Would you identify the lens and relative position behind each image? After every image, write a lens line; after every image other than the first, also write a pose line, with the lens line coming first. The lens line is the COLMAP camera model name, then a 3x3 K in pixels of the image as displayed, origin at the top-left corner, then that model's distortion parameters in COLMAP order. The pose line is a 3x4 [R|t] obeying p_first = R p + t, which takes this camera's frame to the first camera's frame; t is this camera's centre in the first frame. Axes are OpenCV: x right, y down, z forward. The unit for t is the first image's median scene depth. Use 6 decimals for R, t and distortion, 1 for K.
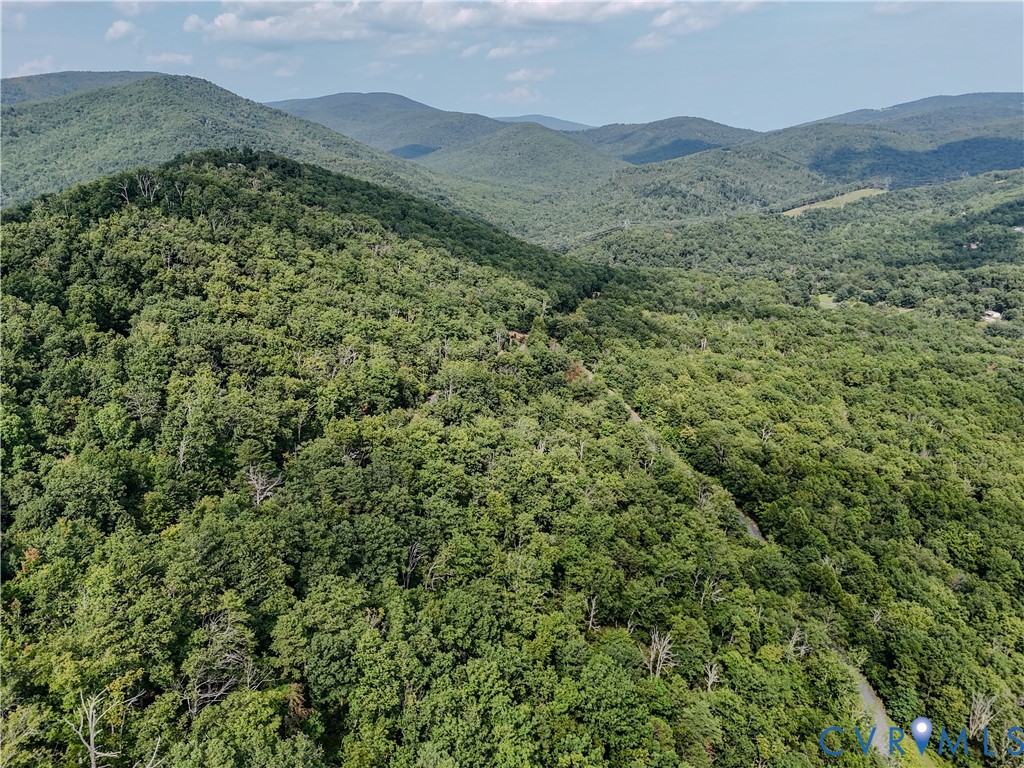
lens RADIAL K [[769.3, 0, 512.0], [0, 769.3, 384.0], [0, 0, 1]] dist [0.069983, -0.067923]
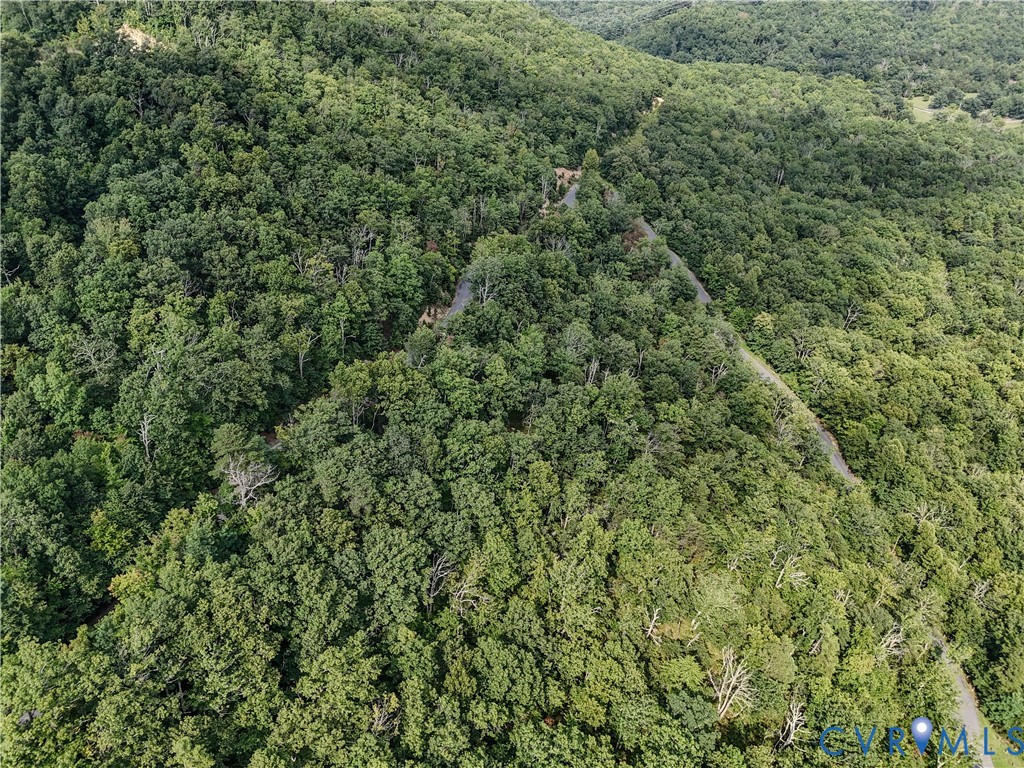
lens RADIAL K [[769.3, 0, 512.0], [0, 769.3, 384.0], [0, 0, 1]] dist [0.069983, -0.067923]
pose [[0.998522, 0.036520, -0.040257, -0.013708], [-0.024194, 0.961857, 0.272480, -0.102610], [0.048672, -0.271103, 0.961319, 0.154250]]
